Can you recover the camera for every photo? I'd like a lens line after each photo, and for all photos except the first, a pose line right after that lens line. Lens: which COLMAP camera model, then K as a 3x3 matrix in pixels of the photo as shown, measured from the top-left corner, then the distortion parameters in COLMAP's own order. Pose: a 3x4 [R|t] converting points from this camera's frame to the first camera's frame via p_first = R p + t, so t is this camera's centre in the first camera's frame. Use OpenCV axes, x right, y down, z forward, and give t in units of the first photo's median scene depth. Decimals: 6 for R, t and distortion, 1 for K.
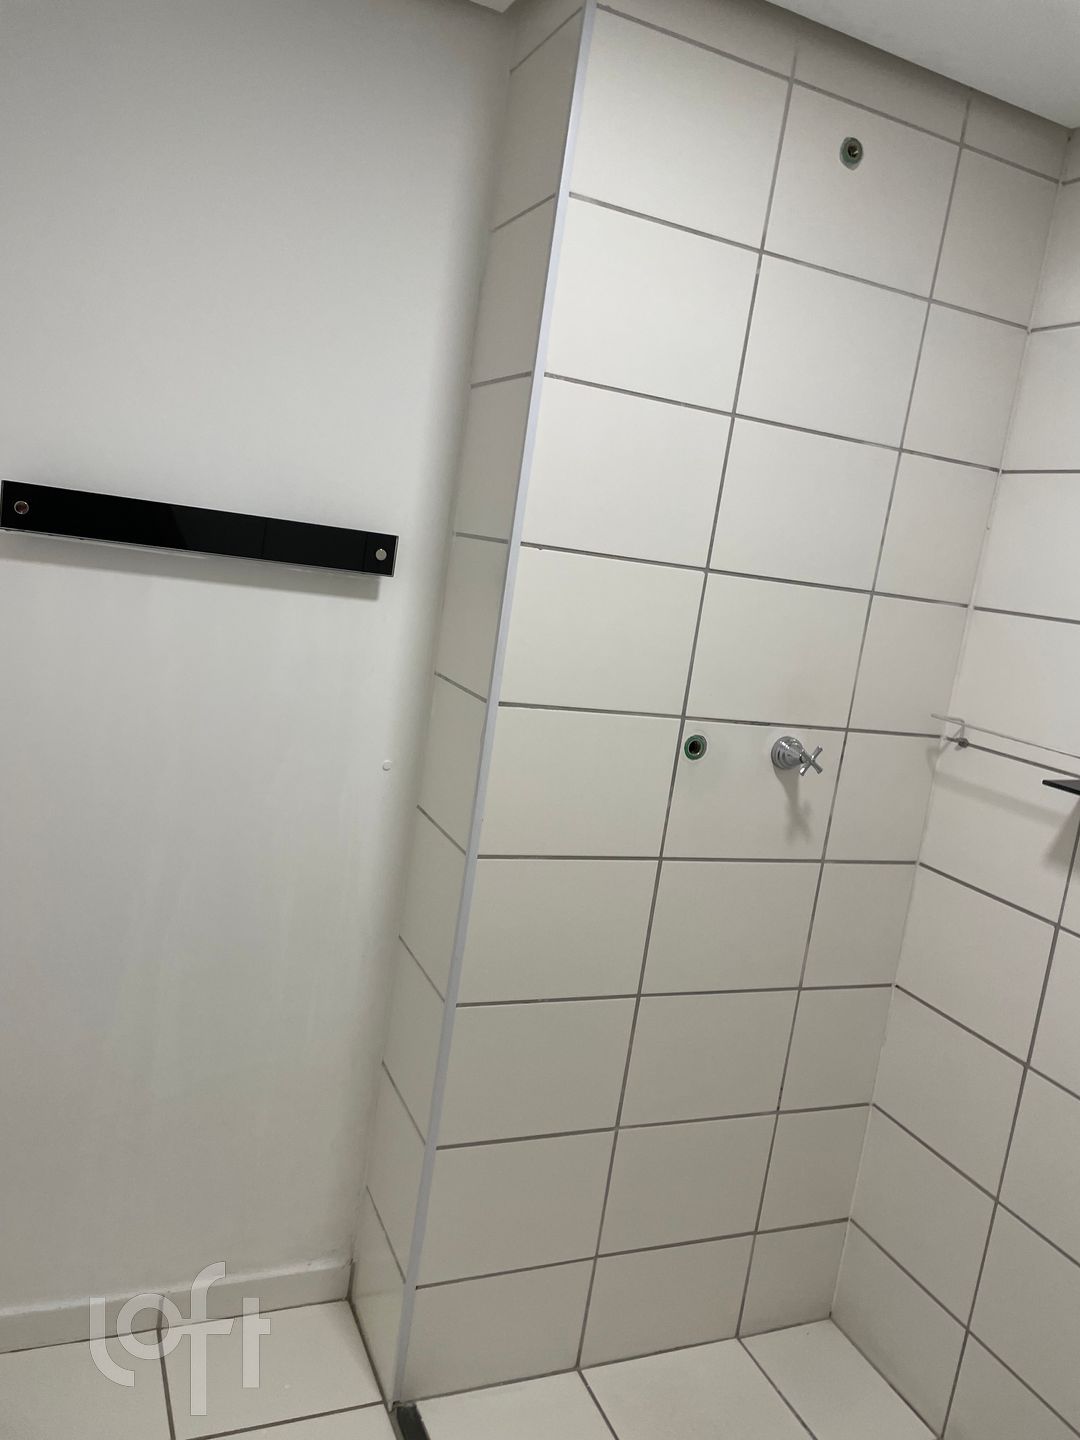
lens RADIAL K [[1079.4, 0, 541.2], [0, 1079.4, 722.1], [0, 0, 1]] dist [0.089316, -0.113499]
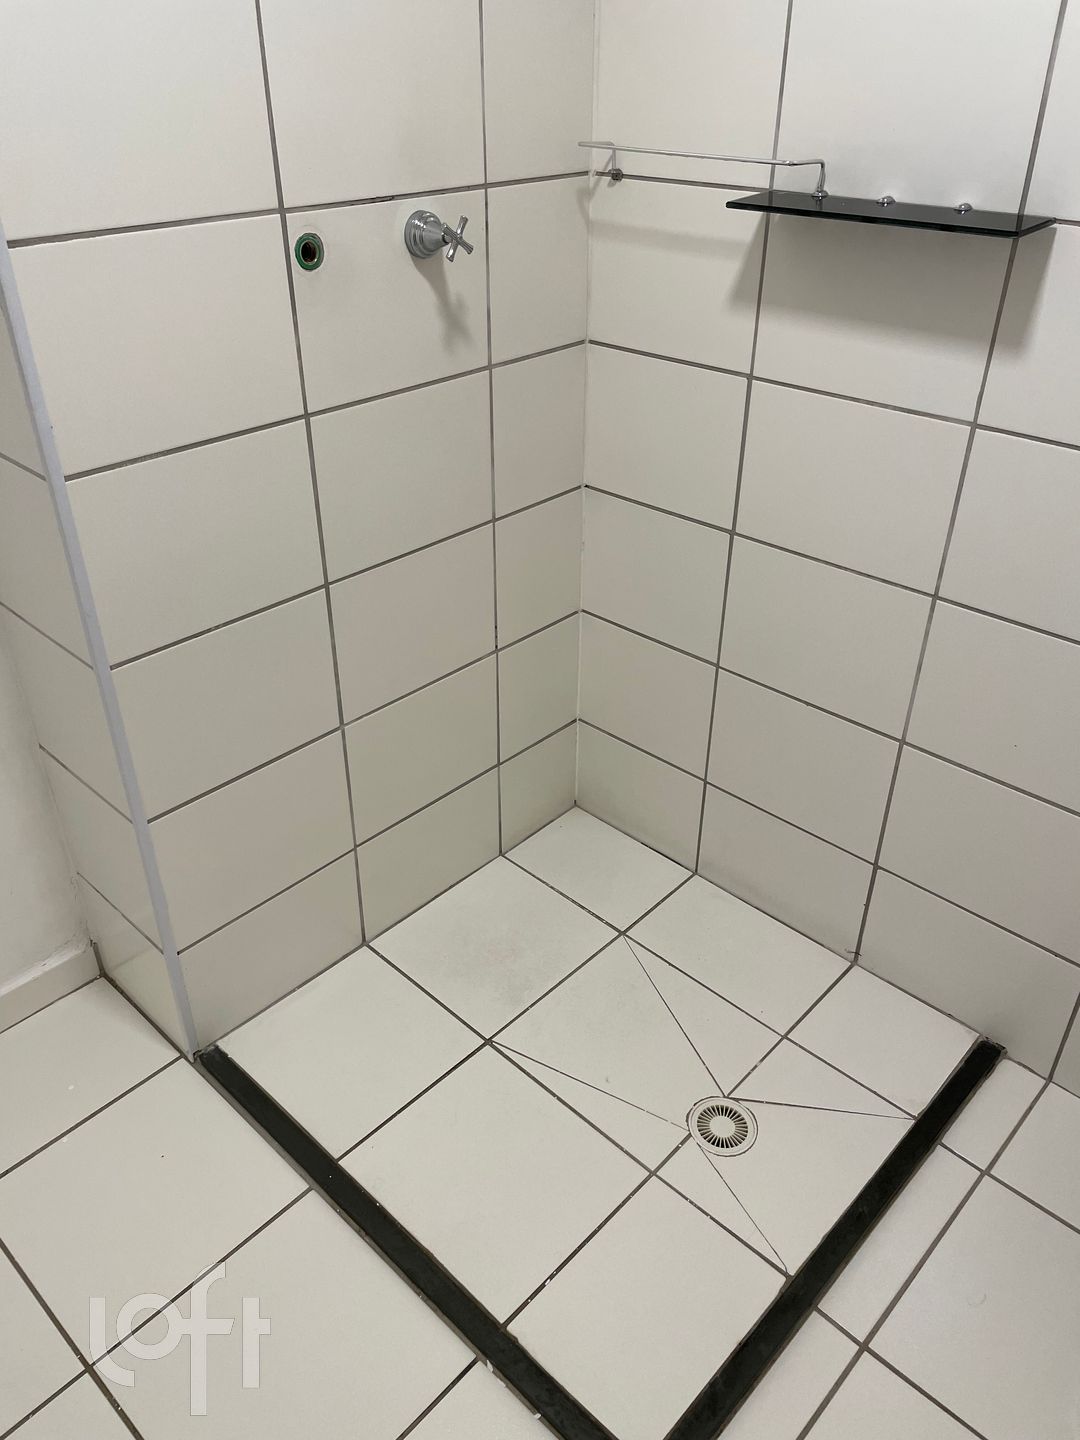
lens RADIAL K [[1079.4, 0, 542.5], [0, 1079.4, 718.6], [0, 0, 1]] dist [0.089316, -0.113499]
pose [[0.908639, -0.327524, 0.259043, -0.009646], [0.188223, 0.874983, 0.446068, -0.001204], [-0.372756, -0.356556, 0.856691, 0.176672]]
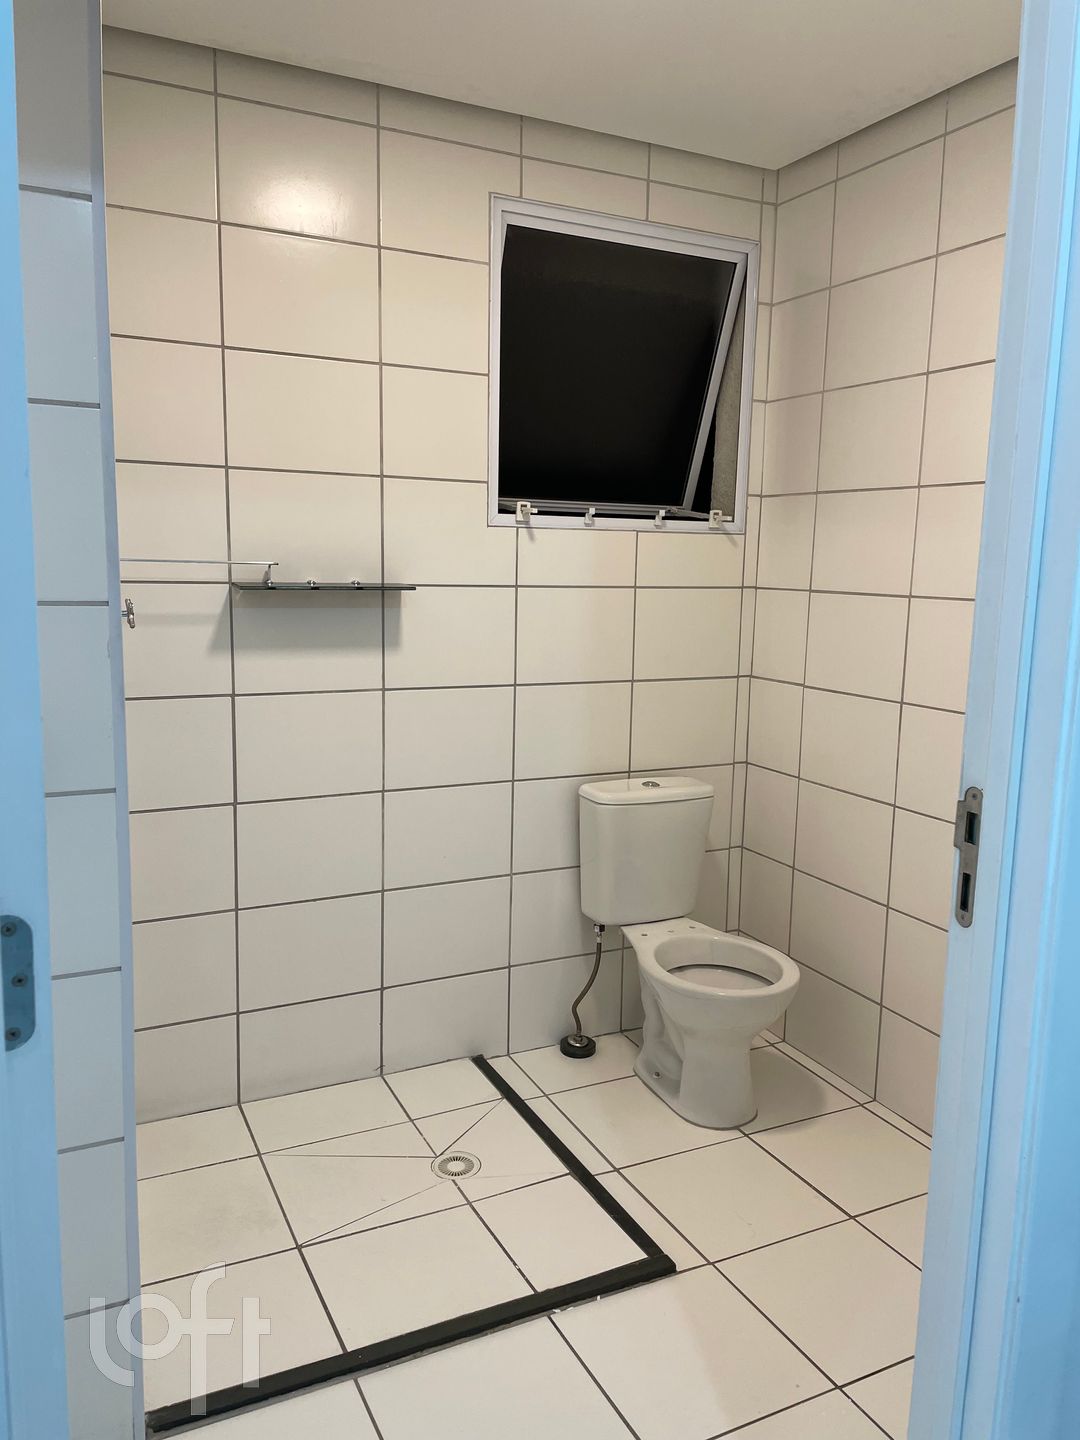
lens RADIAL K [[1079.4, 0, 542.6], [0, 1079.4, 721.1], [0, 0, 1]] dist [0.089316, -0.113499]
pose [[-0.049691, -0.293851, 0.954559, -0.768937], [0.130662, 0.945613, 0.297899, -0.122520], [-0.990181, 0.139528, -0.008593, 0.587900]]
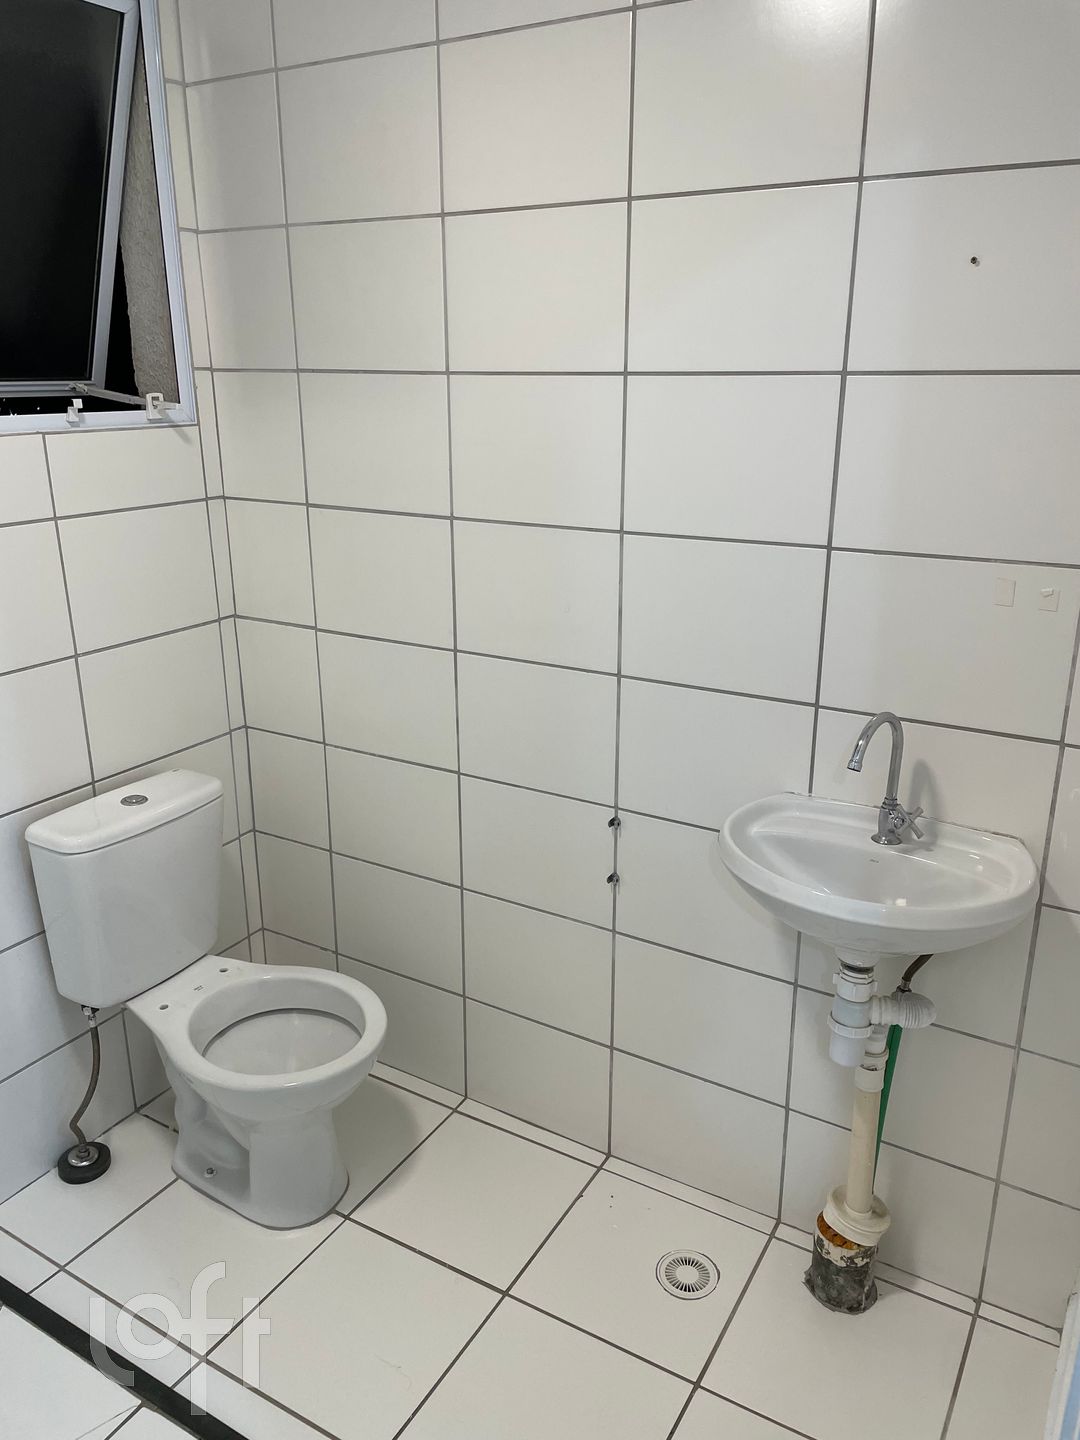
lens RADIAL K [[1079.4, 0, 539.6], [0, 1079.4, 717.3], [0, 0, 1]] dist [0.089316, -0.113499]
pose [[-0.578397, -0.383214, 0.720142, -0.362187], [0.048062, 0.865249, 0.499033, -0.158366], [-0.814339, 0.323250, -0.482039, 0.603988]]
